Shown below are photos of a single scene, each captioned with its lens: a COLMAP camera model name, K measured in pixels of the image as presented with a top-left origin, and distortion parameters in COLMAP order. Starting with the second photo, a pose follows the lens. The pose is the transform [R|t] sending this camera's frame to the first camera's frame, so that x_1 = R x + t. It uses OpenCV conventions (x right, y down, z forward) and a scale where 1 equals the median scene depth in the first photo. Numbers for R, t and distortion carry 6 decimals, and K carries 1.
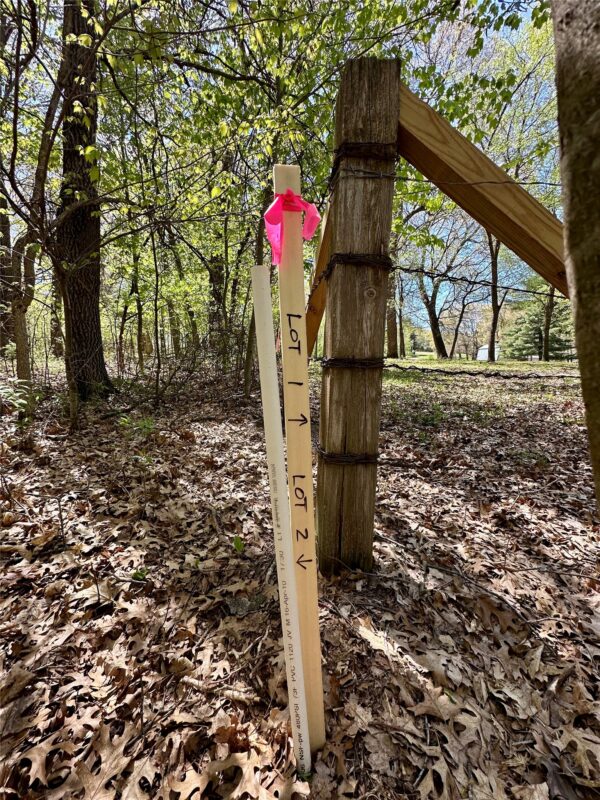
lens RADIAL K [[318.4, 0, 300.0], [0, 318.4, 400.0], [0, 0, 1]] dist [-0.005067, 0.000859]
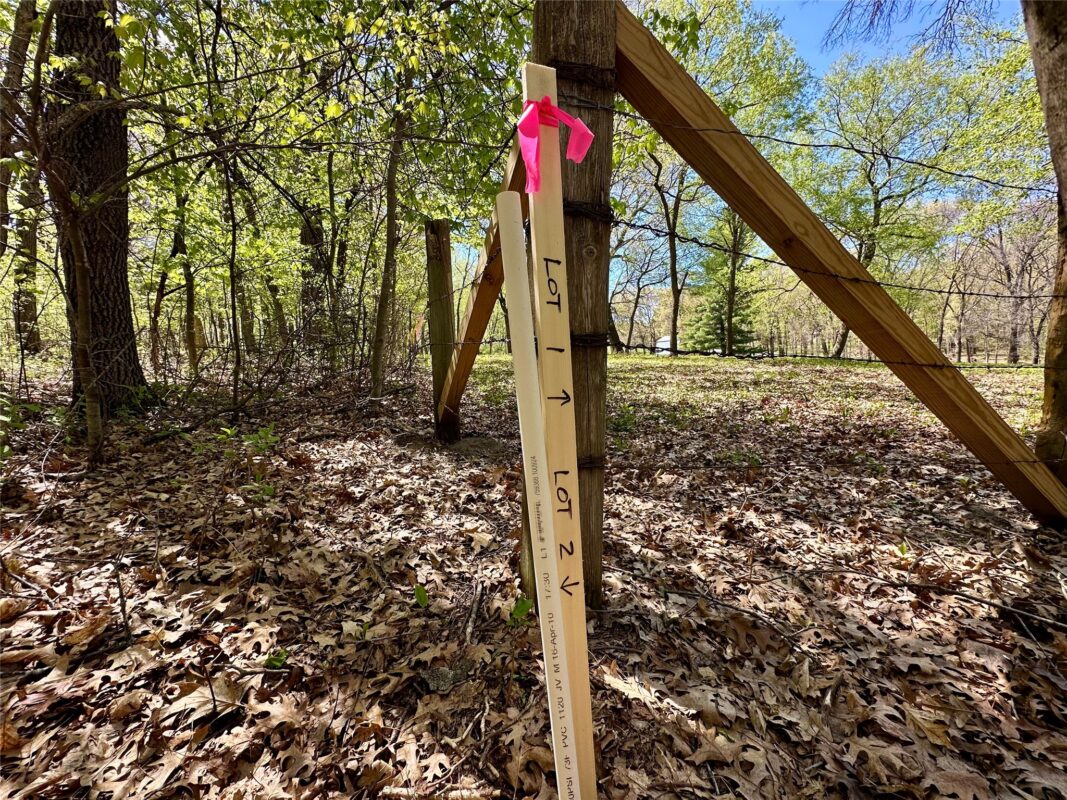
lens RADIAL K [[424.6, 0, 533.9], [0, 424.6, 400.2], [0, 0, 1]] dist [-0.005067, 0.000859]
pose [[0.974026, -0.031699, 0.224205, -0.145313], [0.036764, 0.999154, -0.018451, 0.042085], [-0.223431, 0.026215, 0.974367, 0.011179]]
